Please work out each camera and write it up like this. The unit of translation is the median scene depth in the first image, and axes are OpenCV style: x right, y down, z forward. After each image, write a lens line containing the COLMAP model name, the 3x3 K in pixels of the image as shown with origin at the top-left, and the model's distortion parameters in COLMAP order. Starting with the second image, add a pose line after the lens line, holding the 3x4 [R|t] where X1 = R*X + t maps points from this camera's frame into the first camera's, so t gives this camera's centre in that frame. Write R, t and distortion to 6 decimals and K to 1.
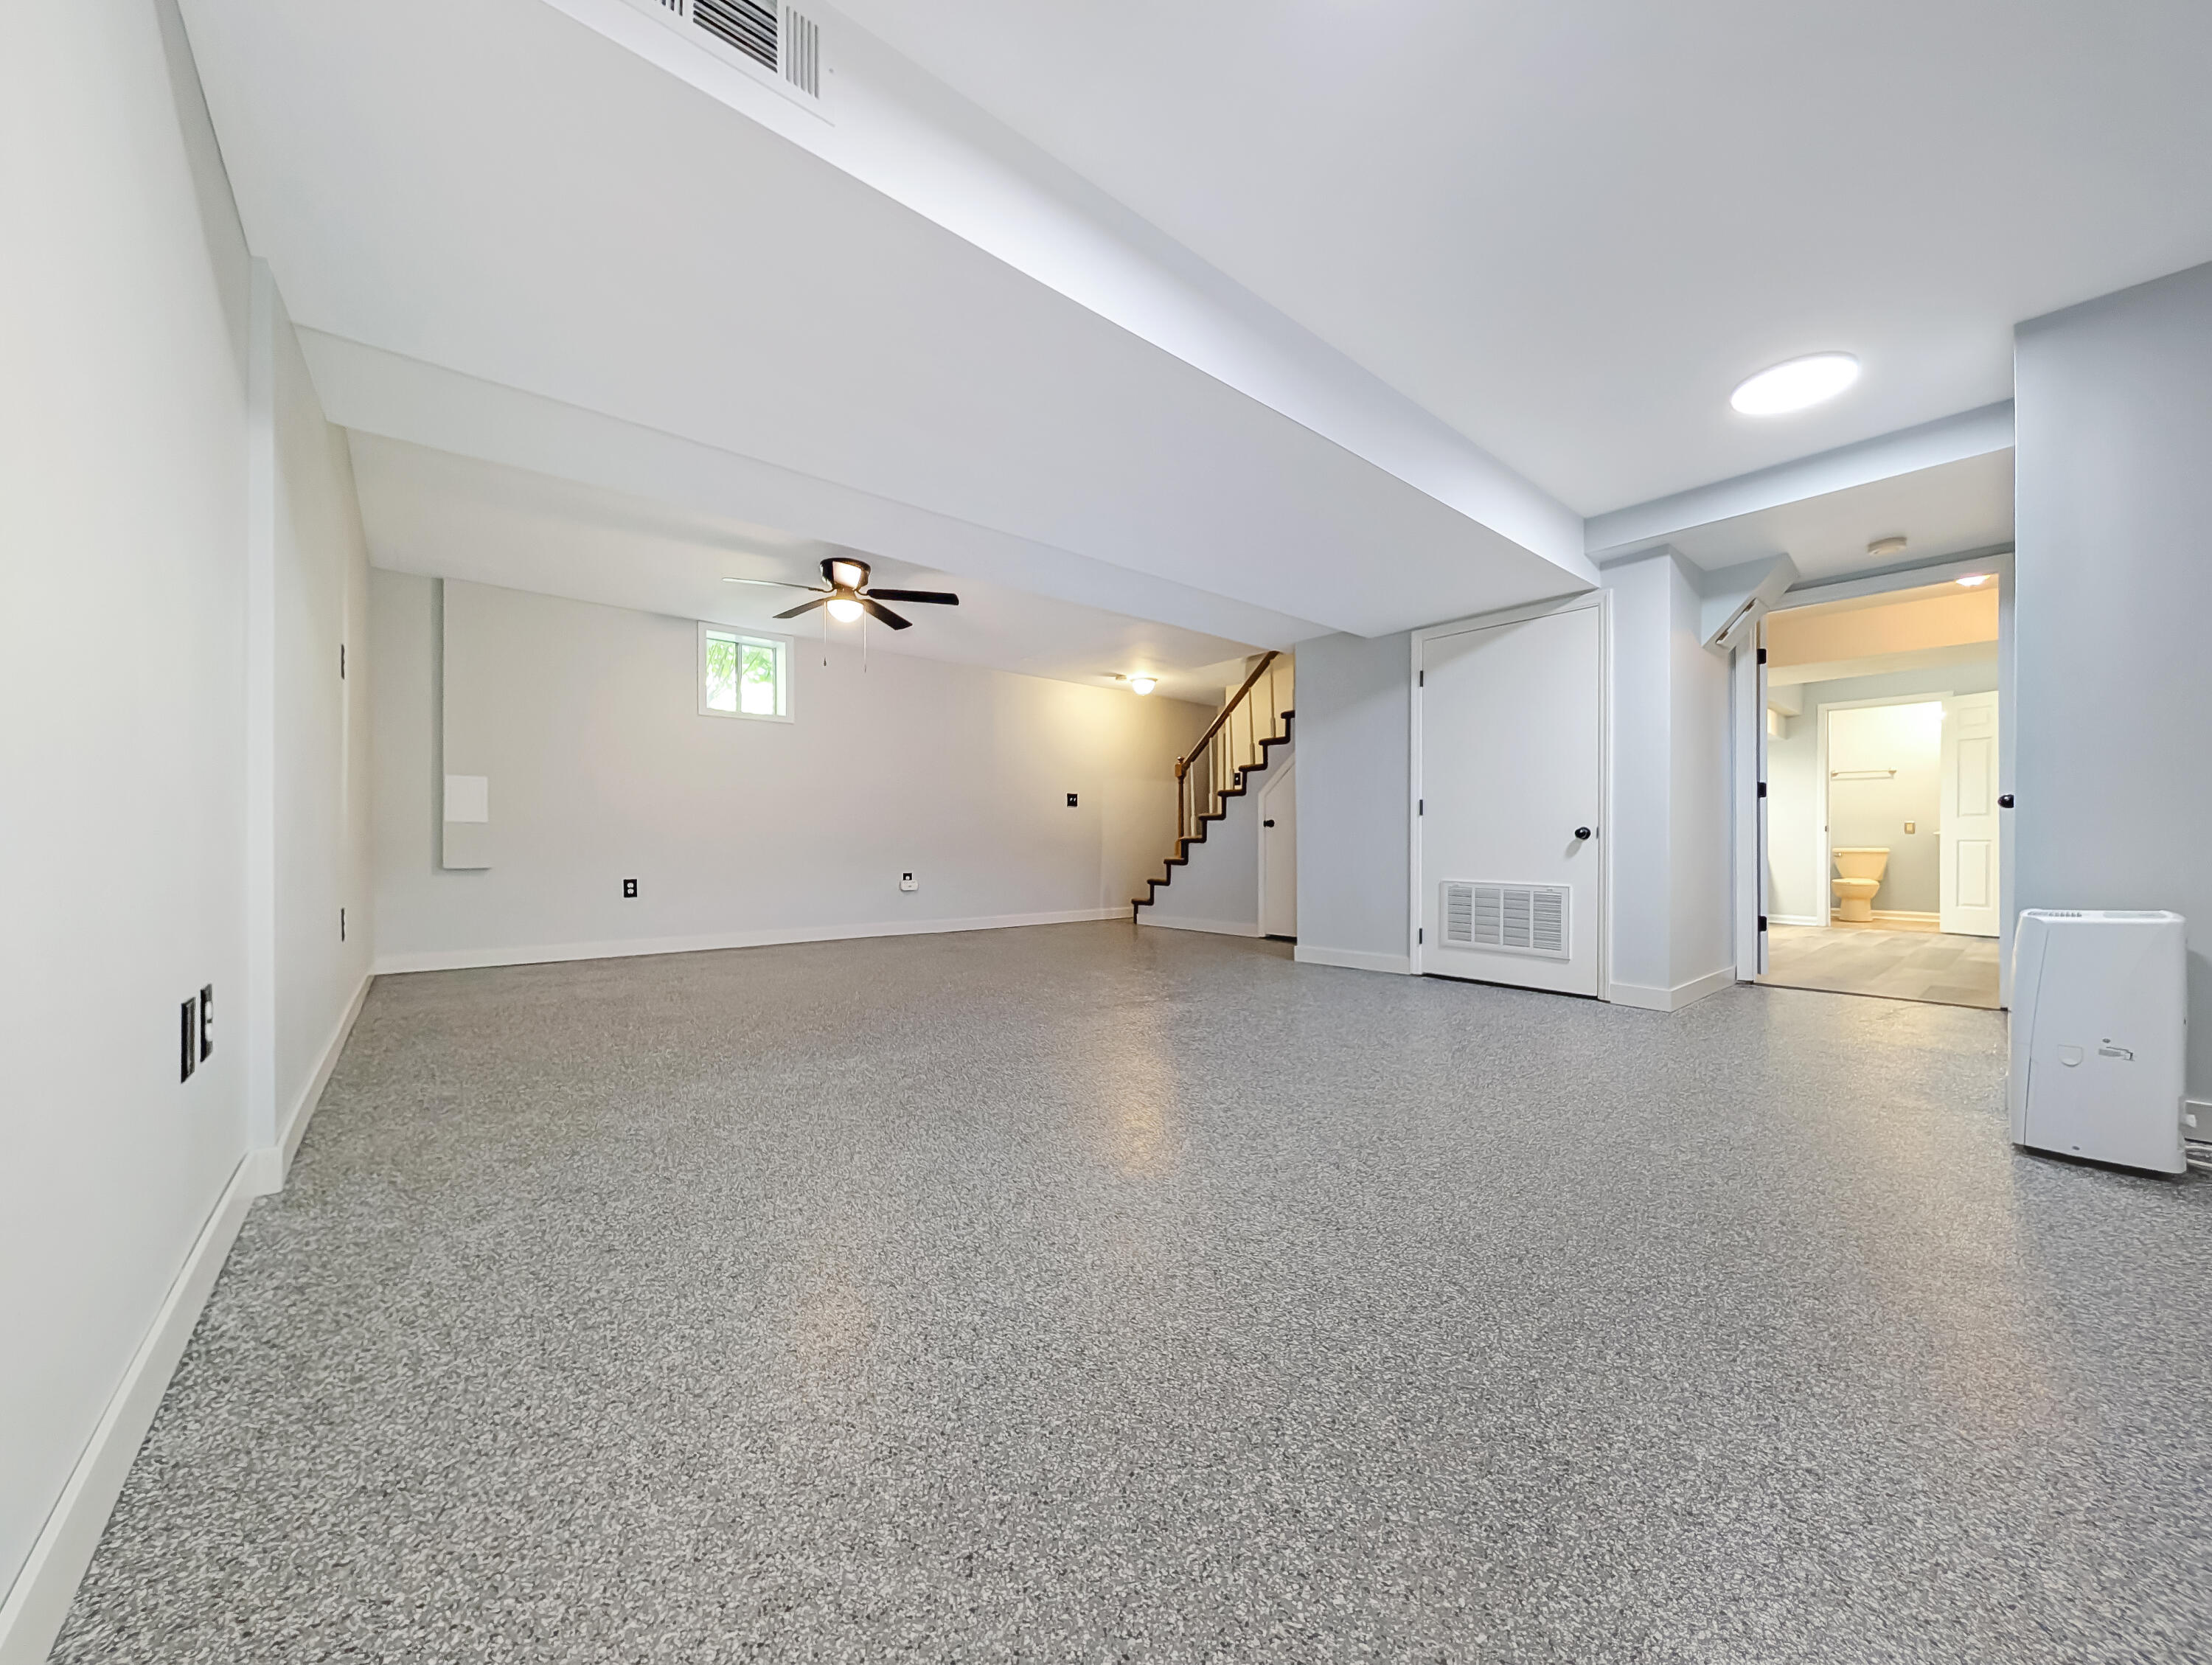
lens RADIAL K [[831.2, 0, 1083.4], [0, 831.2, 844.9], [0, 0, 1]] dist [0.000938, 0.000161]
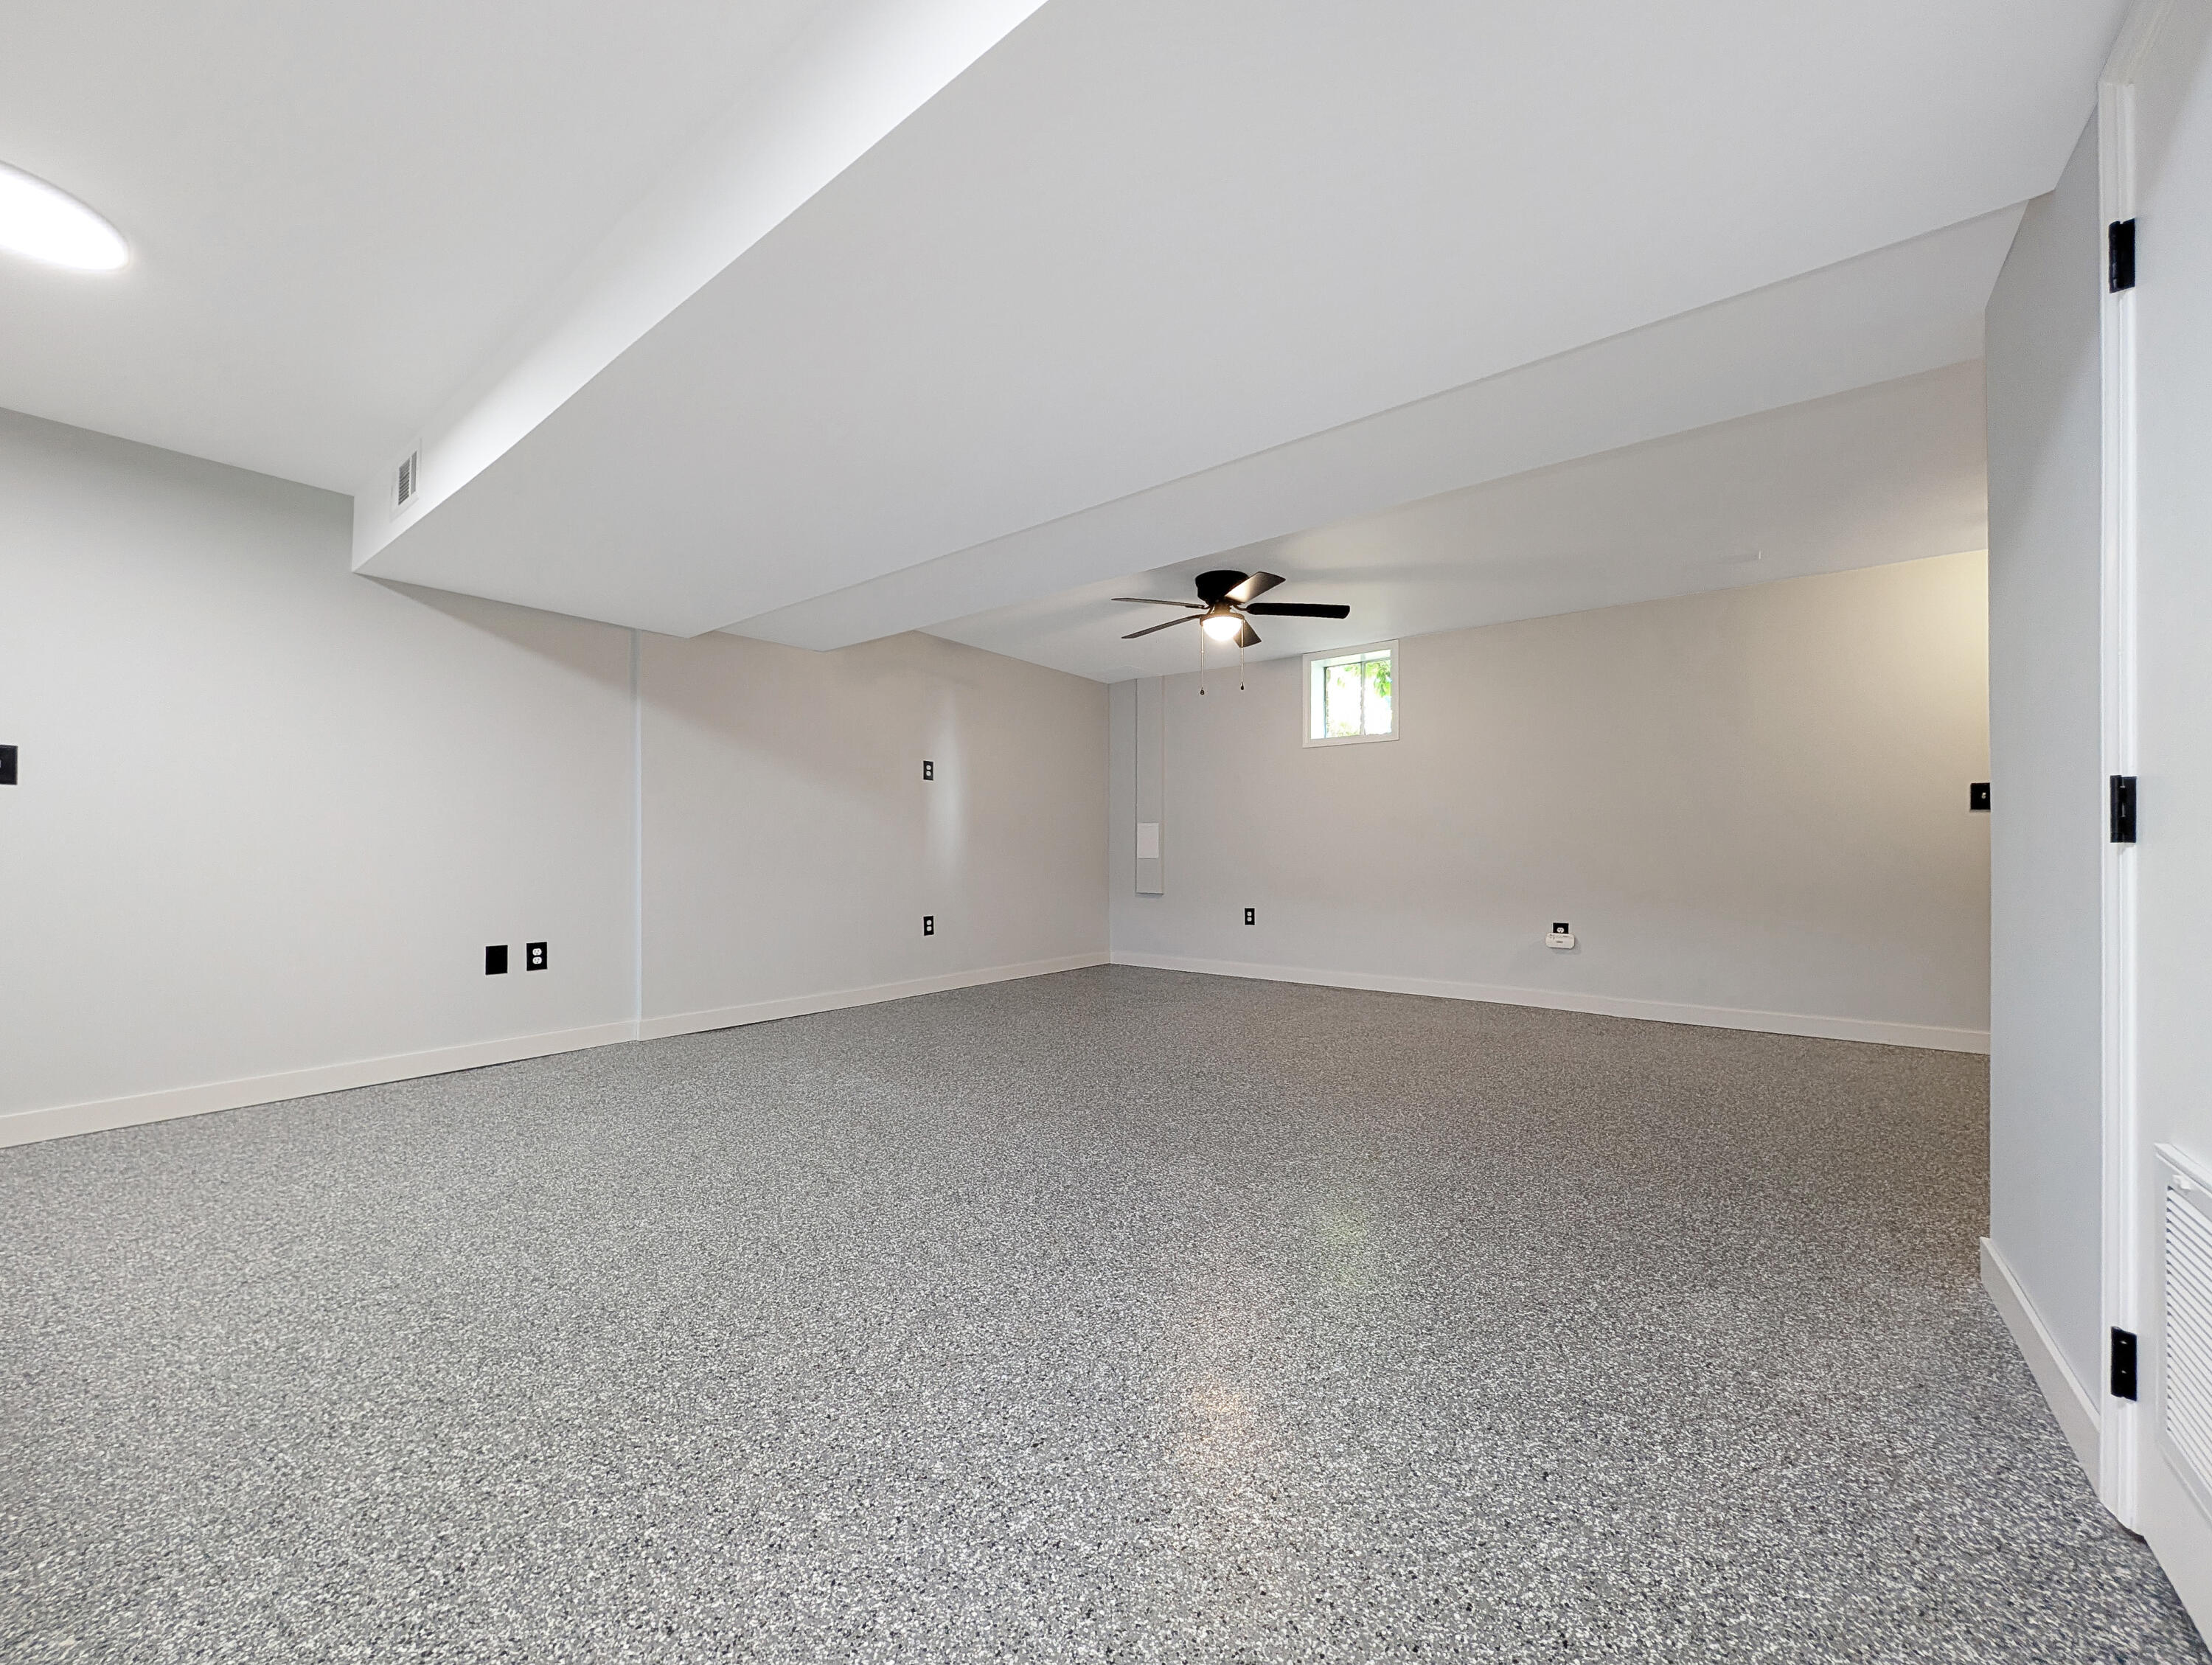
lens RADIAL K [[831.2, 0, 1083.4], [0, 831.2, 844.9], [0, 0, 1]] dist [0.000938, 0.000161]
pose [[0.206168, -0.012893, -0.978432, 0.982700], [-0.002048, 0.999905, -0.013607, -0.054505], [0.978514, 0.004809, 0.206123, 1.137142]]
